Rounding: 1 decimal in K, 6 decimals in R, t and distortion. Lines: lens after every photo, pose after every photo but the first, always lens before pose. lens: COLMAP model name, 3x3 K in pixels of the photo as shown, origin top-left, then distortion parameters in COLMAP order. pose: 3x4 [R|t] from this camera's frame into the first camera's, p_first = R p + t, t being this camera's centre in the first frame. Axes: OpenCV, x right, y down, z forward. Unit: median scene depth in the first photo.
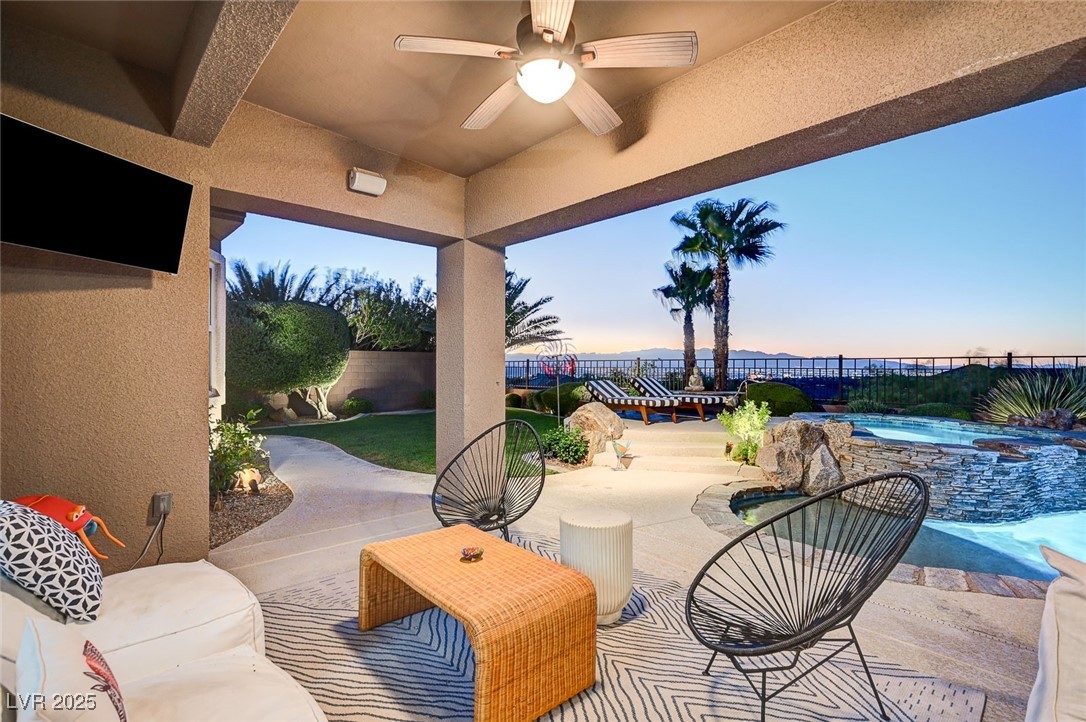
lens RADIAL K [[499.5, 0, 543.0], [0, 499.5, 361.0], [0, 0, 1]] dist [0.003082, 0.000233]
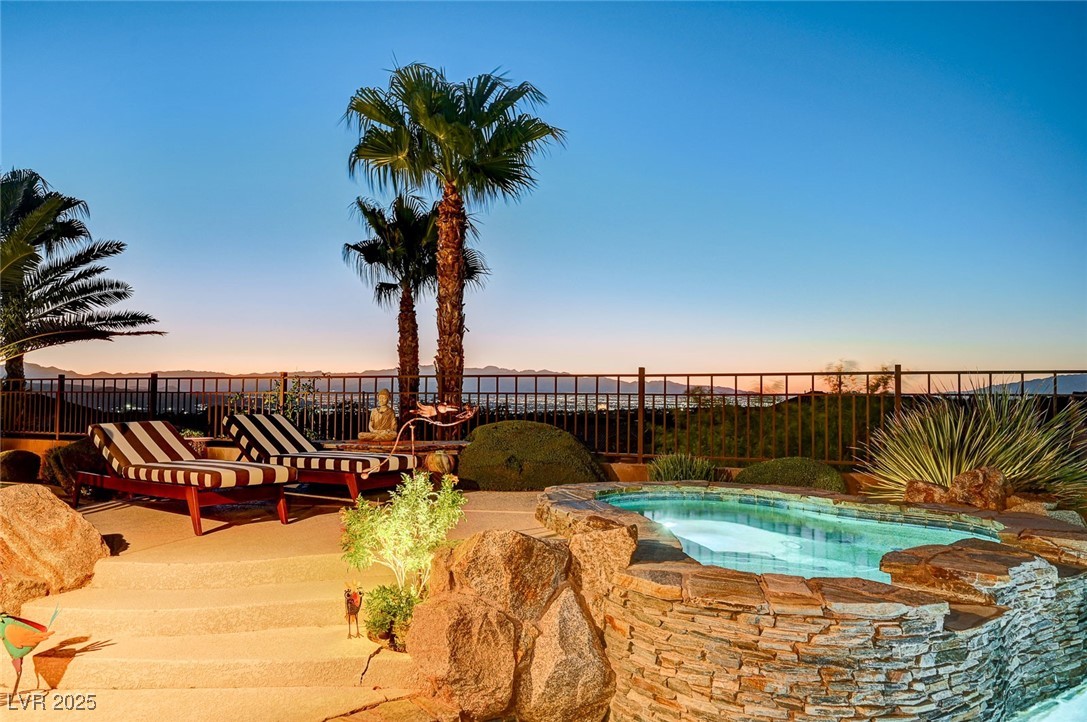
lens RADIAL K [[742.3, 0, 543.5], [0, 742.3, 361.0], [0, 0, 1]] dist [-0.000503, -0.000183]
pose [[0.933138, 0.017530, 0.359090, 0.251089], [-0.005478, 0.999388, -0.034552, 0.009301], [-0.359476, 0.030275, 0.932663, 0.352039]]
